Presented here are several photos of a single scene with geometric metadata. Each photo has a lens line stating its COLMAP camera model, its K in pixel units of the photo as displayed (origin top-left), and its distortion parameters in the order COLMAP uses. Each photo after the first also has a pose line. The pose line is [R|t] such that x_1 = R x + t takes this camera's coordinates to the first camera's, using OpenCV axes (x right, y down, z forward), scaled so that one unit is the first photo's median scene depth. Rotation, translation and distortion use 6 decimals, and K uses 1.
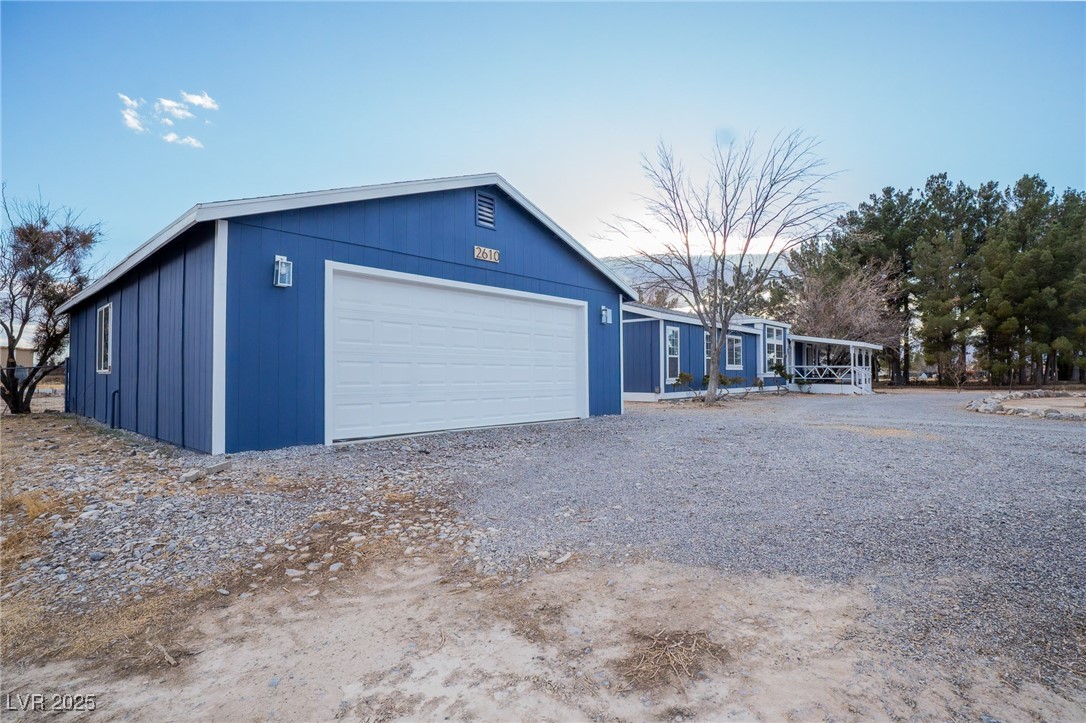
lens RADIAL K [[528.7, 0, 543.0], [0, 528.7, 361.5], [0, 0, 1]] dist [-0.004280, -0.000378]
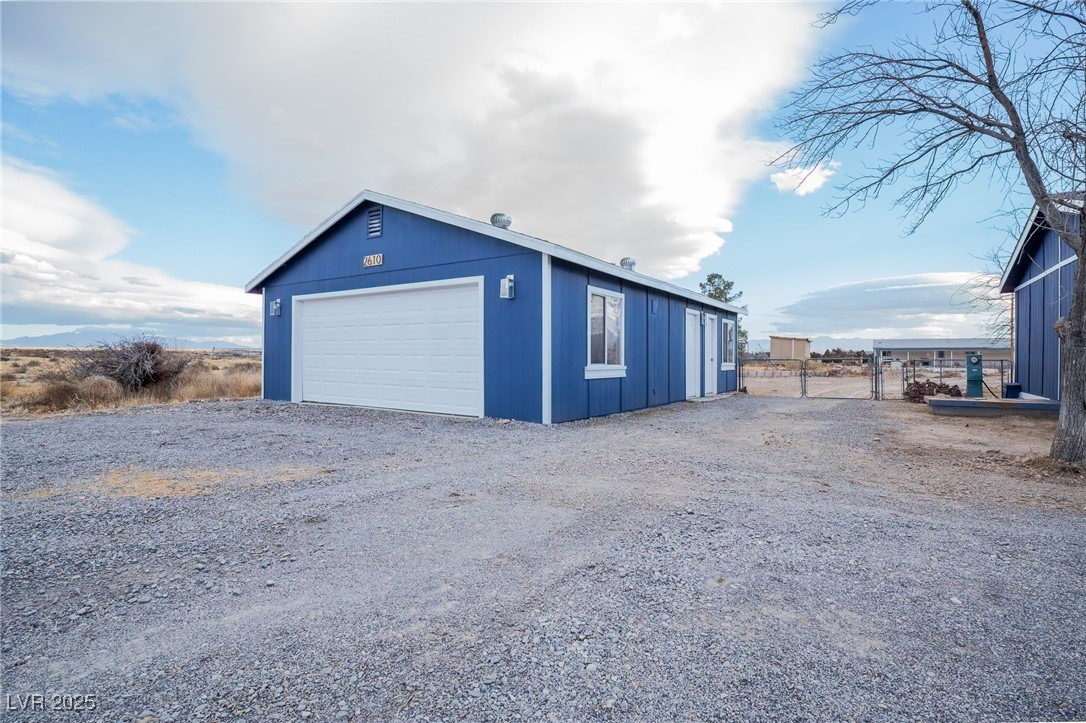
lens RADIAL K [[528.7, 0, 543.0], [0, 528.7, 361.5], [0, 0, 1]] dist [-0.004280, -0.000378]
pose [[0.183644, -0.005135, -0.982979, 0.933947], [0.011462, 0.999930, -0.003083, 0.023922], [0.982926, -0.010701, 0.183690, 0.970871]]
